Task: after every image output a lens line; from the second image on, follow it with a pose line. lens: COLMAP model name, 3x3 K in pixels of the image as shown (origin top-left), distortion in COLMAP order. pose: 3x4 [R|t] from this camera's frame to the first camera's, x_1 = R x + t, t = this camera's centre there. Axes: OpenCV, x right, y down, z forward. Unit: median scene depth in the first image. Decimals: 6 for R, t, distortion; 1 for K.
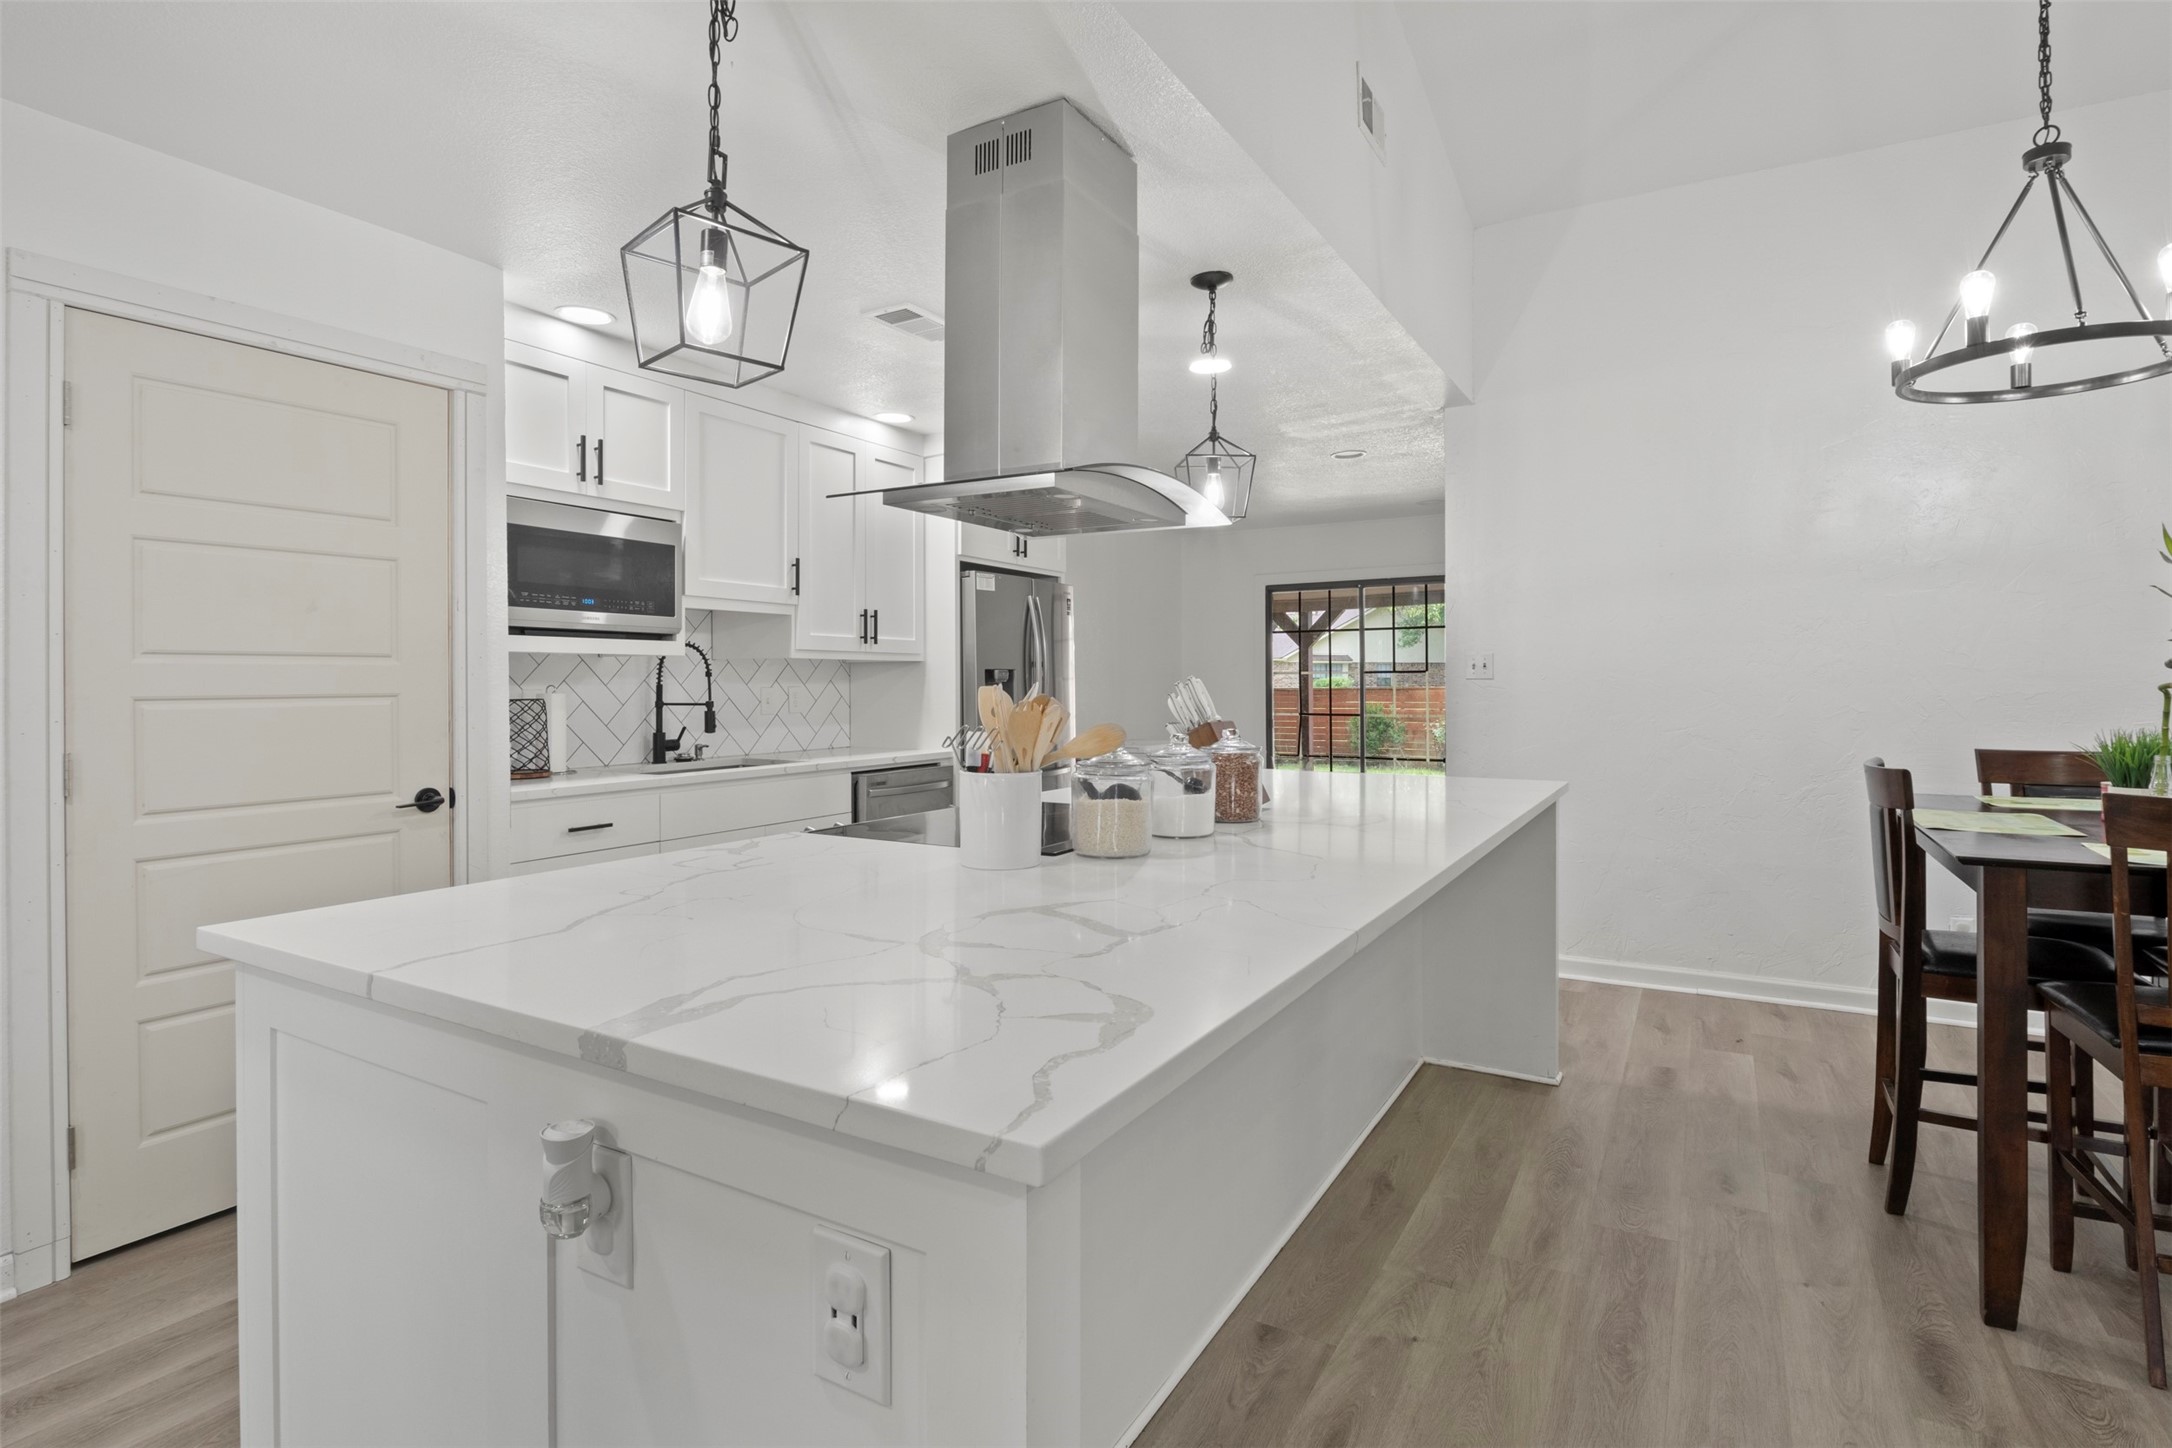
lens RADIAL K [[1076.2, 0, 1086.8], [0, 1076.2, 686.1], [0, 0, 1]] dist [-0.006922, -0.003343]
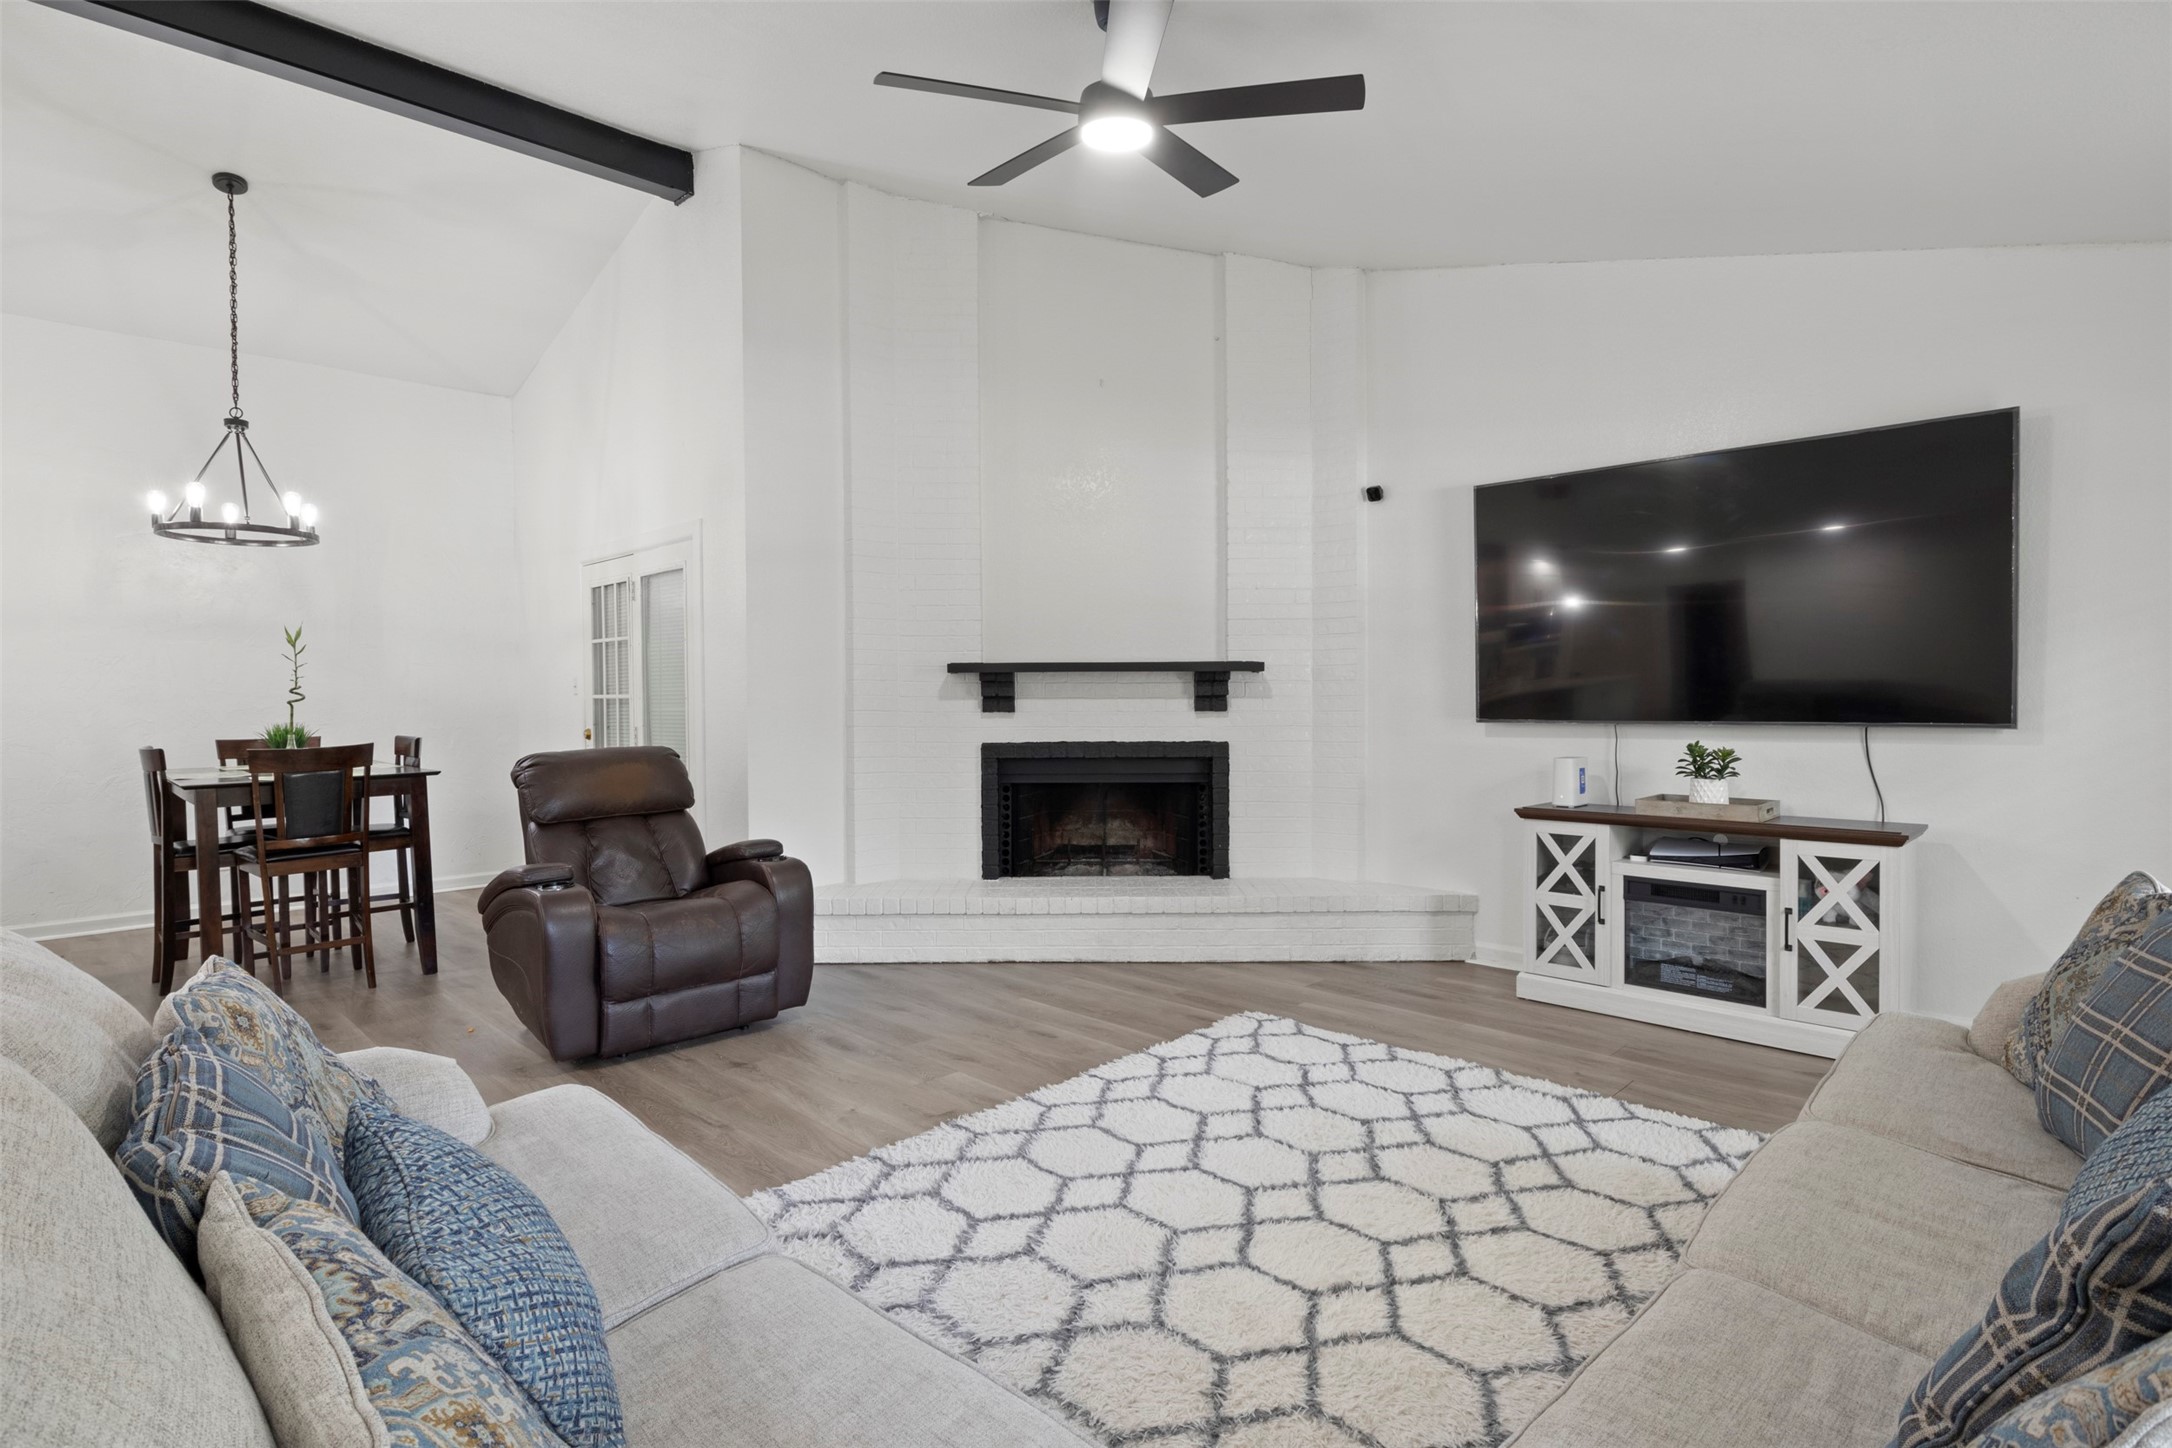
lens RADIAL K [[1076.2, 0, 1078.7], [0, 1076.2, 718.9], [0, 0, 1]] dist [-0.006922, -0.003343]
pose [[0.264125, -0.023059, 0.964213, -0.395226], [0.012943, 0.999709, 0.020362, 0.006700], [-0.964402, 0.007101, 0.264346, -0.679601]]
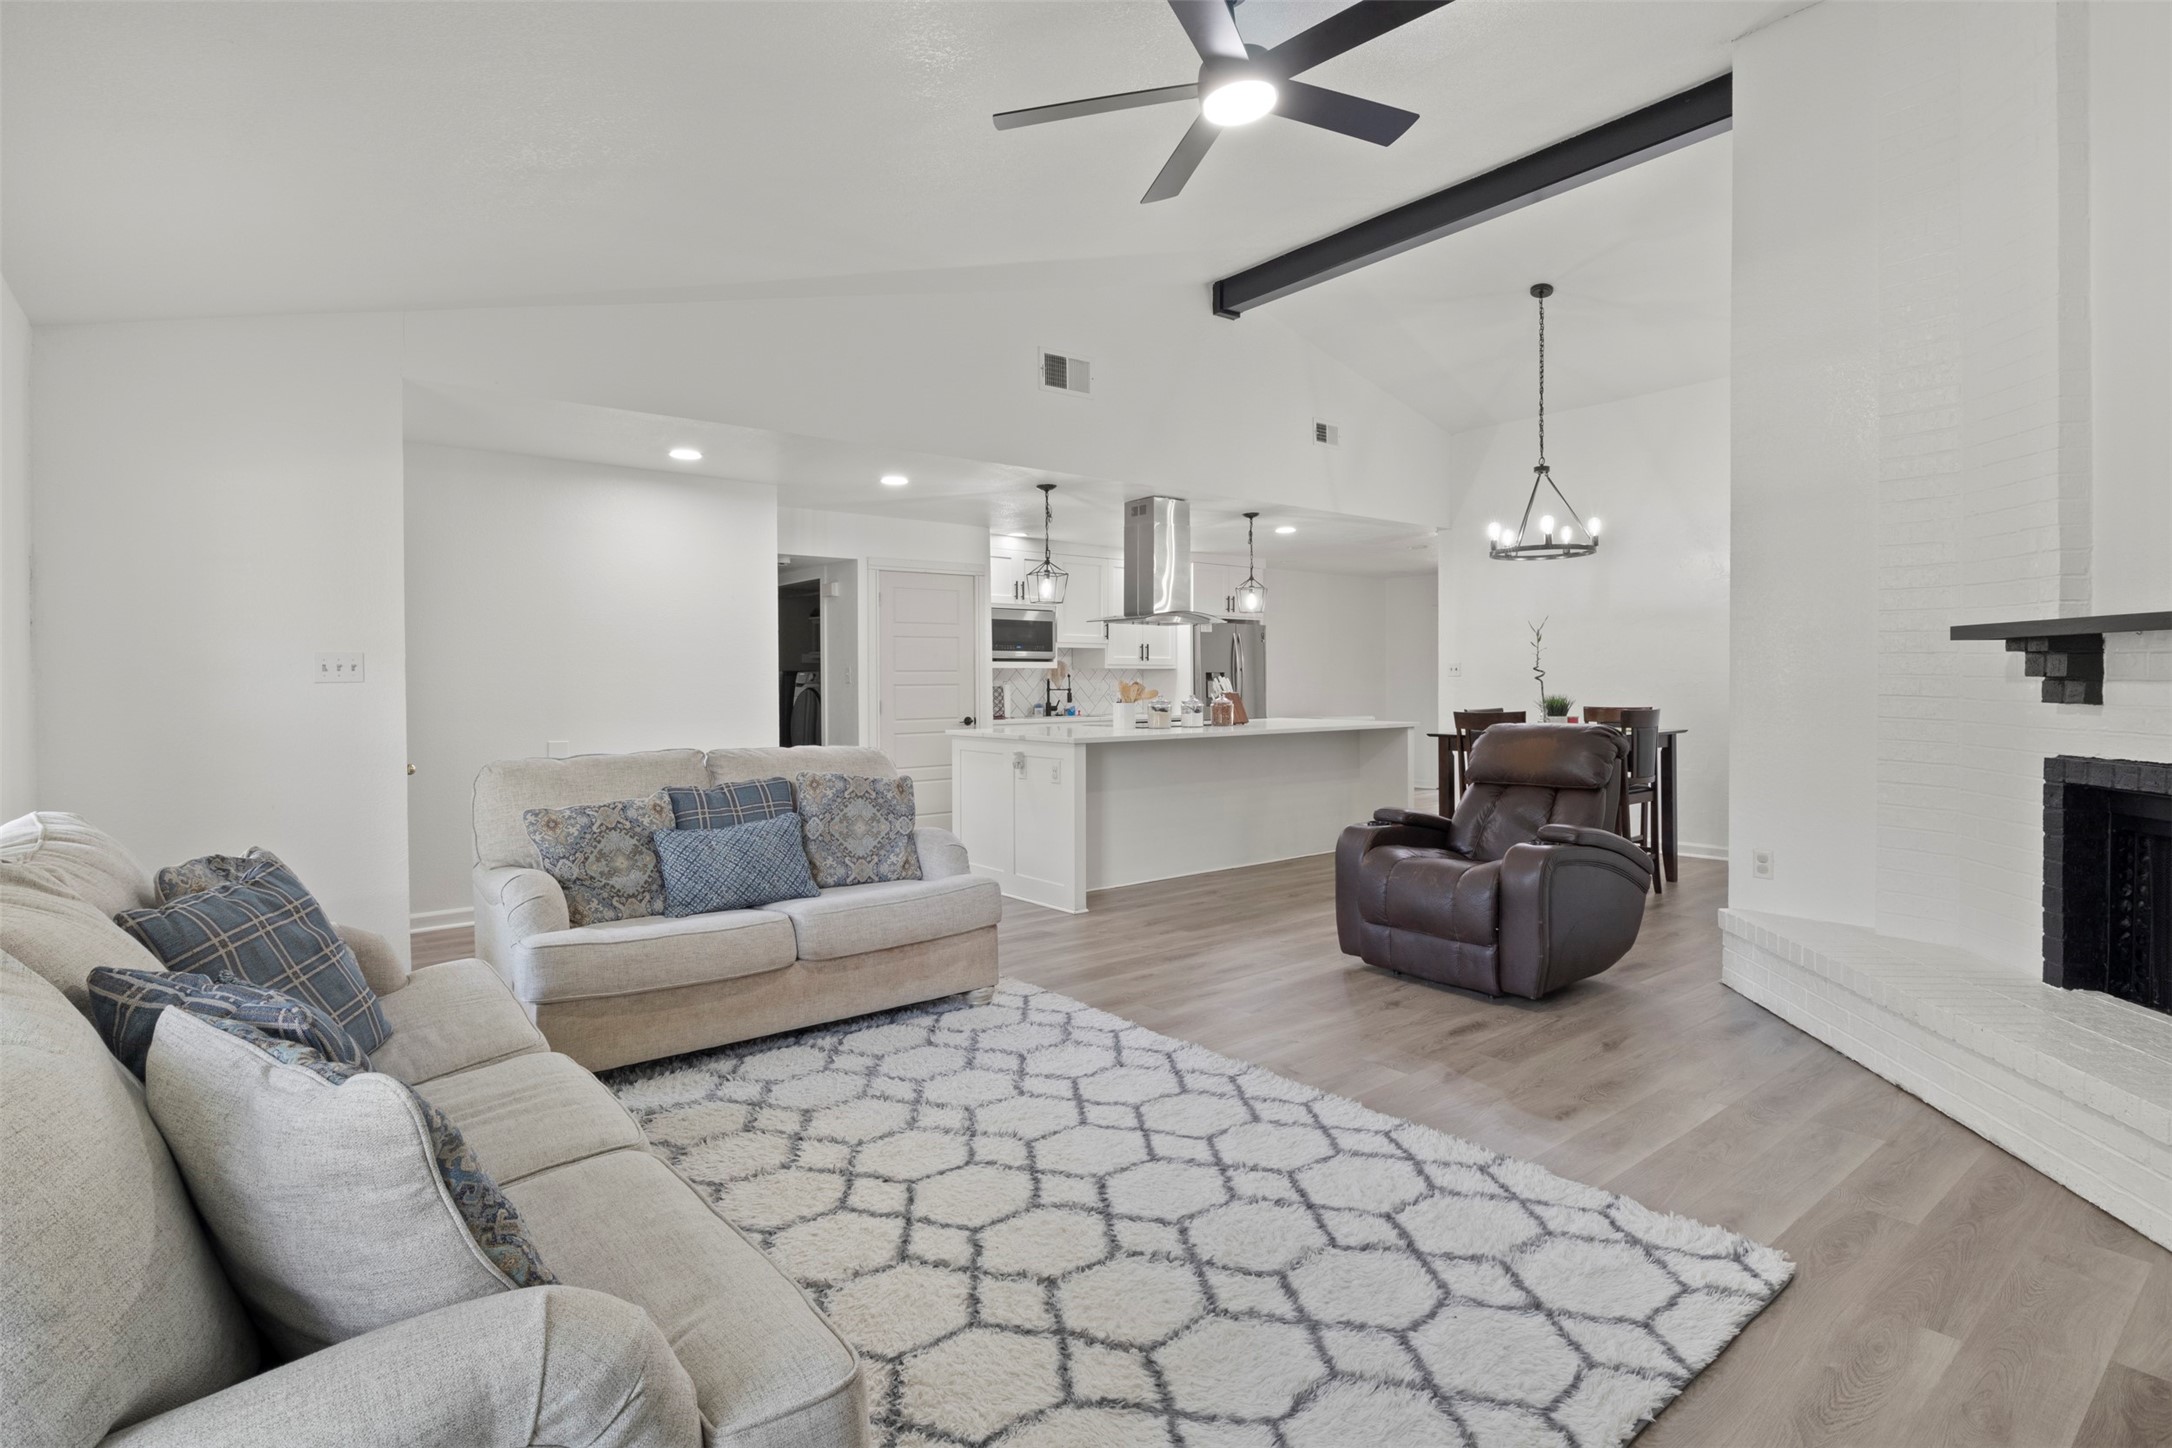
lens RADIAL K [[1076.2, 0, 1083.5], [0, 1076.2, 692.8], [0, 0, 1]] dist [-0.006922, -0.003343]
pose [[0.931149, 0.001672, -0.364635, 0.585726], [0.000601, 0.999981, 0.006121, 0.012044], [0.364638, -0.005919, 0.931131, -1.272177]]
